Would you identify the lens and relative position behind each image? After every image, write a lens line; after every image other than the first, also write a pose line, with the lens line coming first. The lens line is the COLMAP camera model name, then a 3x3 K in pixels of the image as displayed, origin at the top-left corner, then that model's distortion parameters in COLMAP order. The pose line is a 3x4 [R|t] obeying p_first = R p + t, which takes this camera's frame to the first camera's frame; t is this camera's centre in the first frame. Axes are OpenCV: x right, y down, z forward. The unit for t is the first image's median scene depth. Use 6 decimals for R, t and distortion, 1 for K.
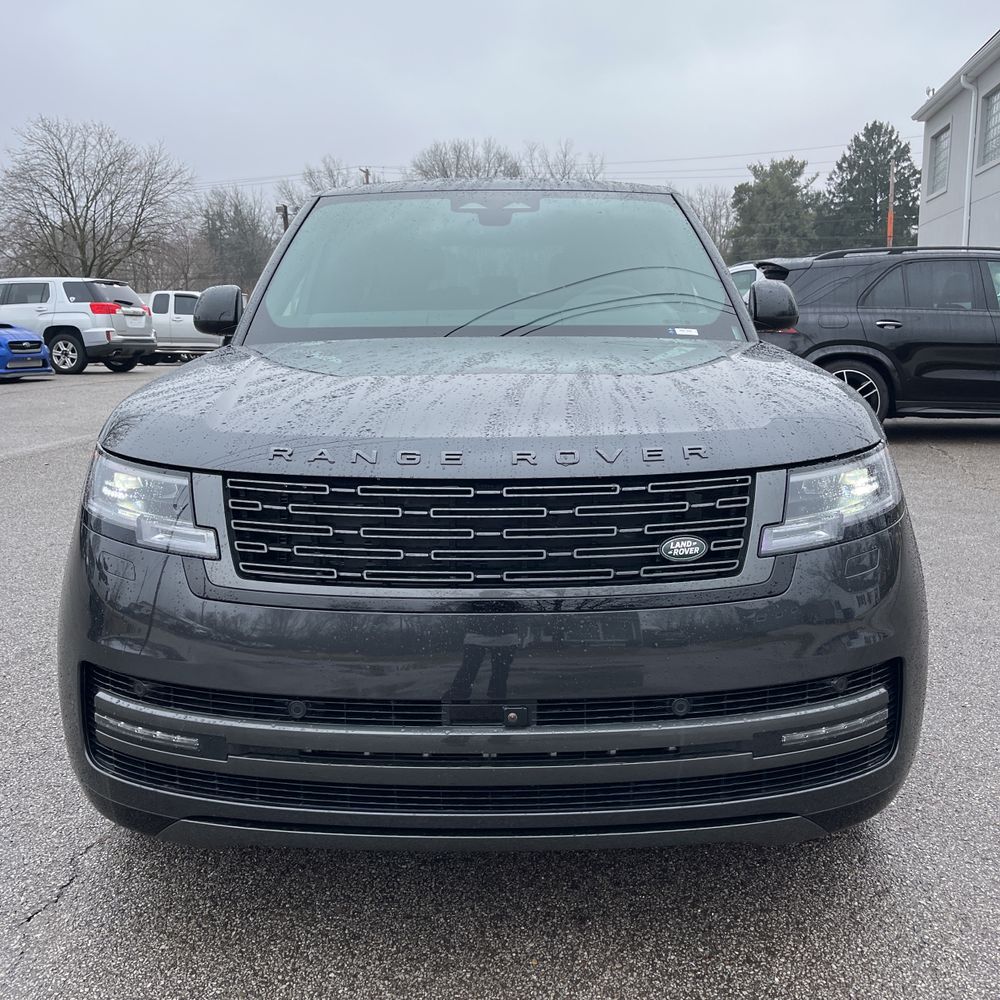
lens RADIAL K [[1026.2, 0, 500.0], [0, 1026.2, 500.0], [0, 0, 1]] dist [0.034998, -0.022078]
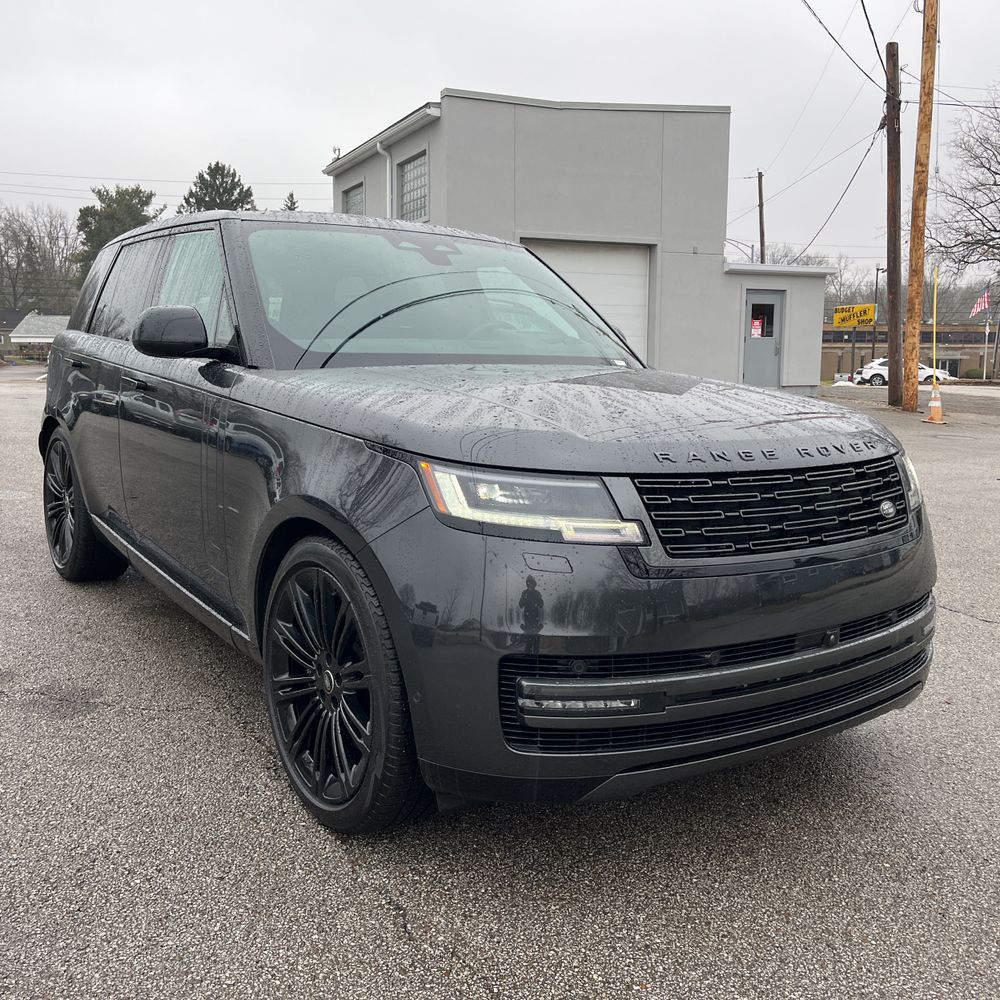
lens RADIAL K [[1031.3, 0, 518.2], [0, 1031.3, 482.2], [0, 0, 1]] dist [0.024514, 0.018759]
pose [[0.802629, -0.050773, 0.594314, -0.524638], [0.078318, 0.996715, -0.020618, -0.001453], [-0.591315, 0.063094, 0.803969, 0.052506]]
